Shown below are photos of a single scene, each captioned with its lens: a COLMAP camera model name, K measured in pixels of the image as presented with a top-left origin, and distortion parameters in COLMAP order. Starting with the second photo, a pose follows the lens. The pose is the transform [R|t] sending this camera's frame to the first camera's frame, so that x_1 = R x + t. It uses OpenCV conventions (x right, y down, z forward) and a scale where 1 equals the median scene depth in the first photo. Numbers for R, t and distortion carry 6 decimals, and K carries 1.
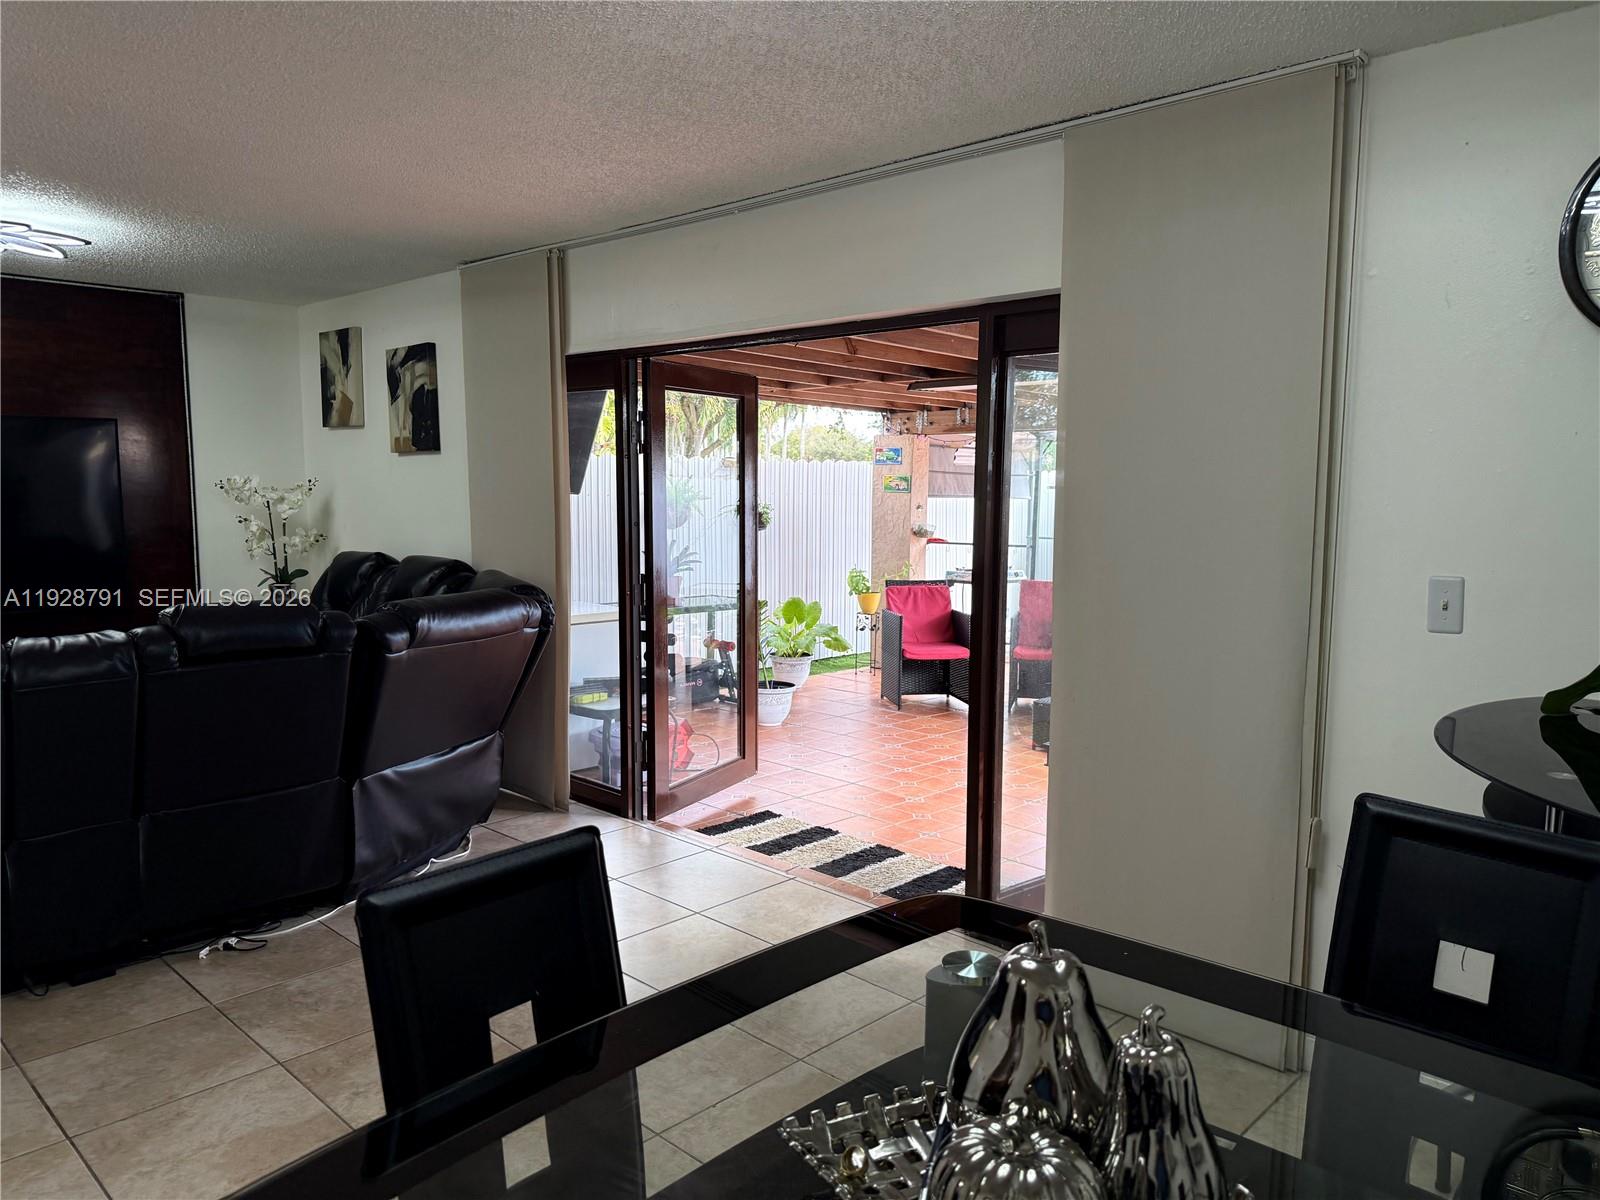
lens RADIAL K [[1125.6, 0, 806.7], [0, 1125.6, 612.7], [0, 0, 1]] dist [0.028493, -0.033283]
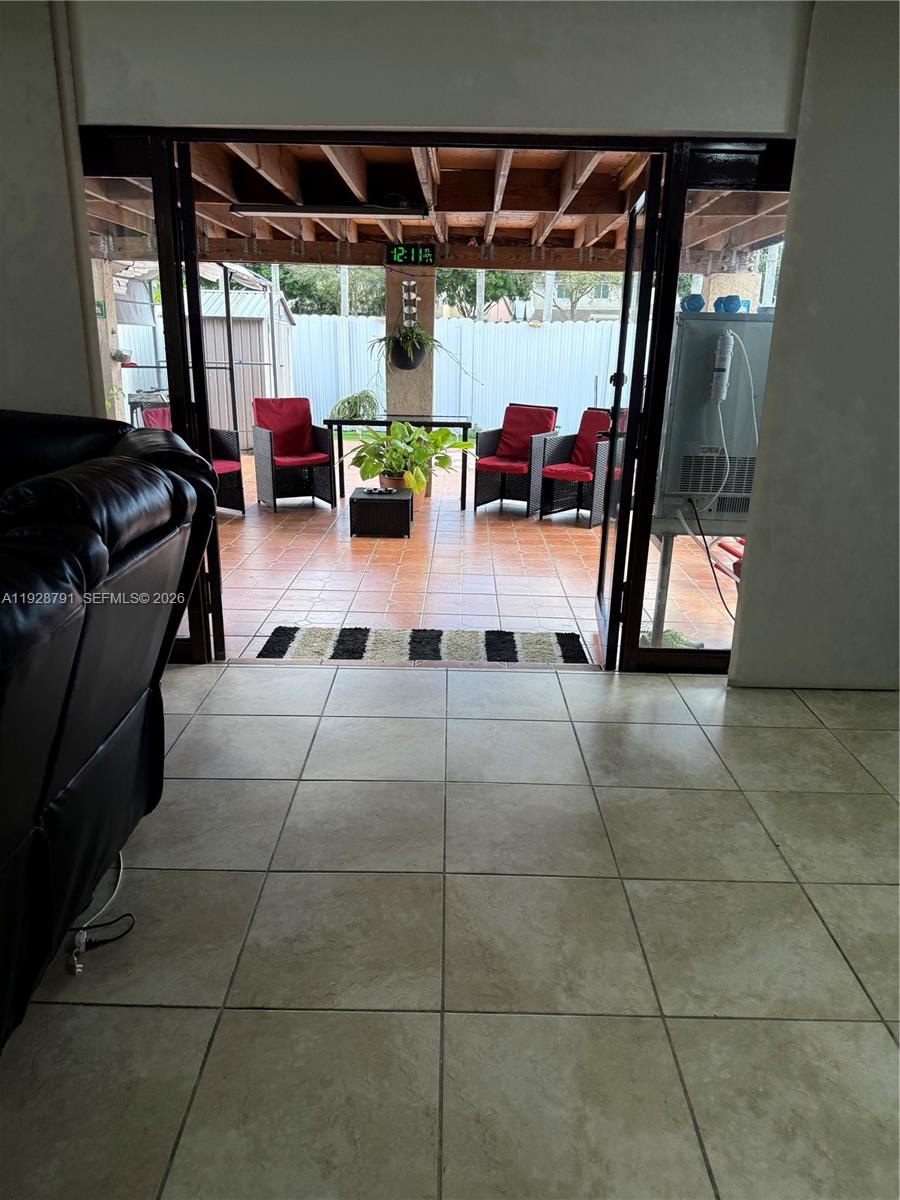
lens RADIAL K [[844.2, 0, 449.2], [0, 844.2, 603.0], [0, 0, 1]] dist [0.028493, -0.033283]
pose [[0.730651, -0.208752, 0.650056, -0.483734], [0.068289, 0.969681, 0.234638, -0.024906], [-0.679328, -0.127047, 0.722754, 0.348697]]
